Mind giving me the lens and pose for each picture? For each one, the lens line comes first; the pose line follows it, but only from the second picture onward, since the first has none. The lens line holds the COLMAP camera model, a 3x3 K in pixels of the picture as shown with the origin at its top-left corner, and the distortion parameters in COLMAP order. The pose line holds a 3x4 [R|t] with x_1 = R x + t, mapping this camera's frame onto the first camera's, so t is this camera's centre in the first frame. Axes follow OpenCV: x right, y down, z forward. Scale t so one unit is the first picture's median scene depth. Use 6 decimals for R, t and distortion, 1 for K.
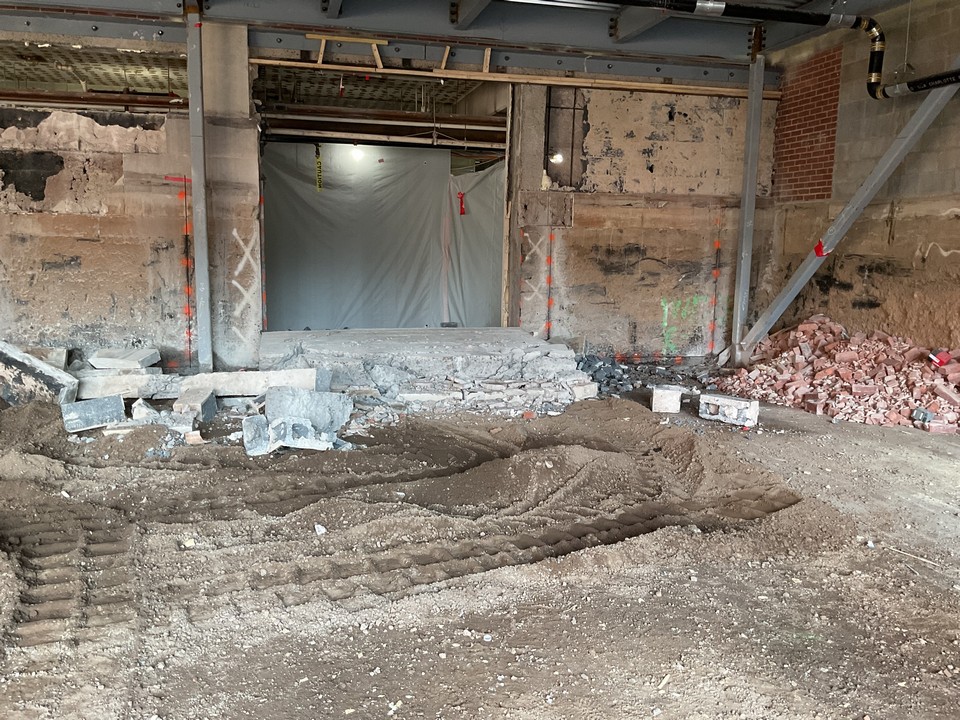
lens RADIAL K [[788.5, 0, 482.8], [0, 788.5, 366.8], [0, 0, 1]] dist [0.025411, -0.063123]
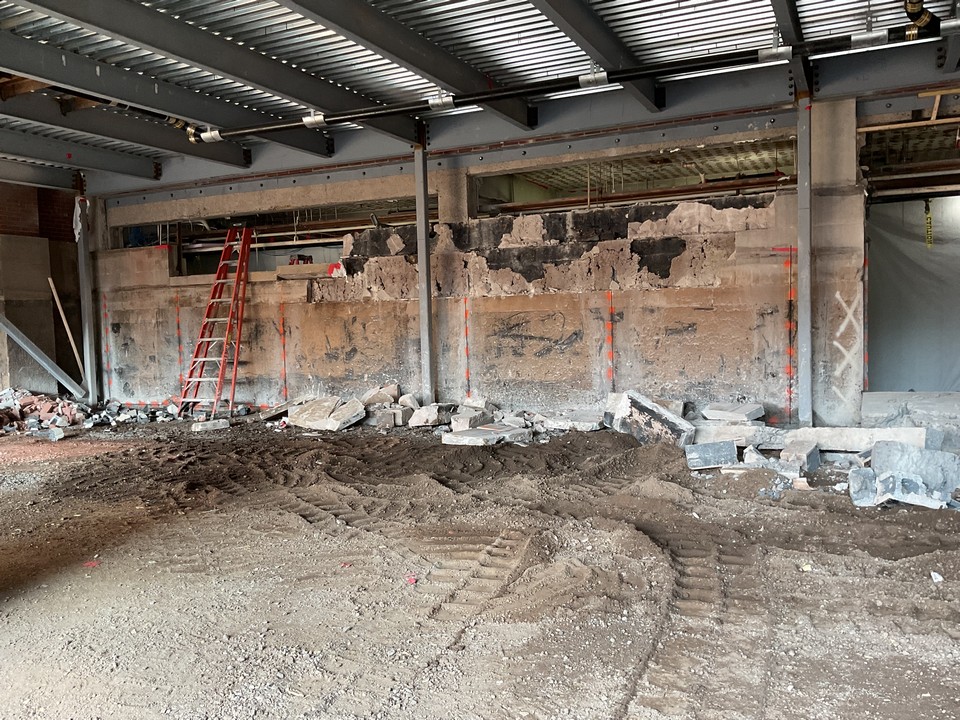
lens RADIAL K [[788.5, 0, 471.9], [0, 788.5, 367.7], [0, 0, 1]] dist [0.025411, -0.063123]
pose [[0.754963, 0.001822, -0.655765, 0.003212], [-0.056981, 0.996396, -0.062832, 0.018149], [0.653288, 0.084801, 0.752346, -0.088599]]
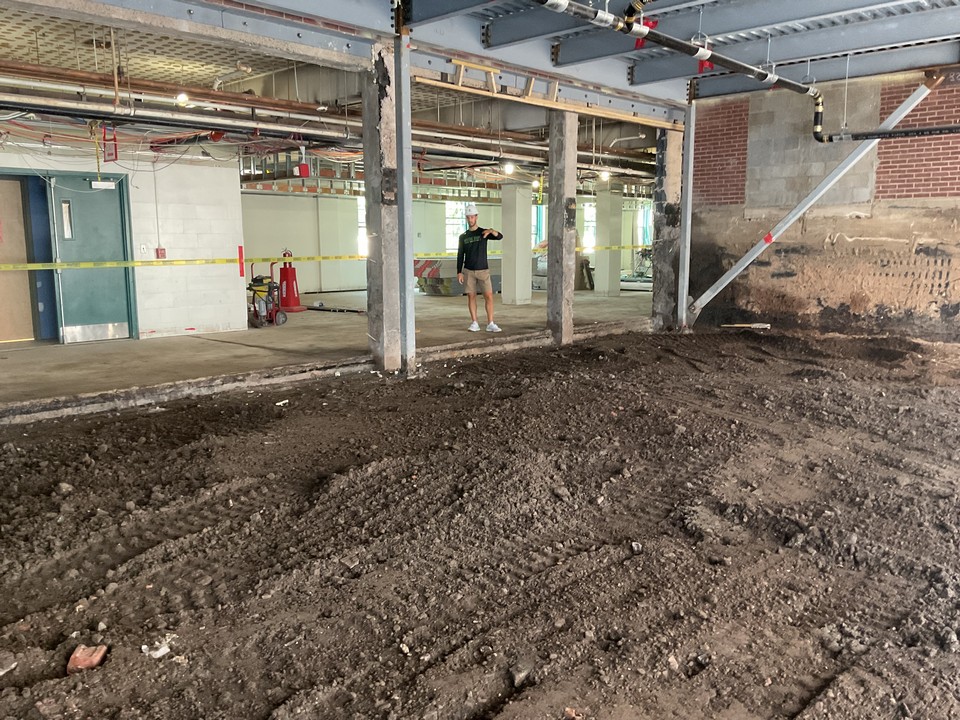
lens RADIAL K [[788.5, 0, 479.2], [0, 788.5, 363.7], [0, 0, 1]] dist [0.025411, -0.063123]
pose [[0.843913, -0.105048, 0.526095, -0.882339], [0.102952, 0.994127, 0.033356, -0.021959], [-0.526509, 0.026013, 0.849772, 0.029936]]
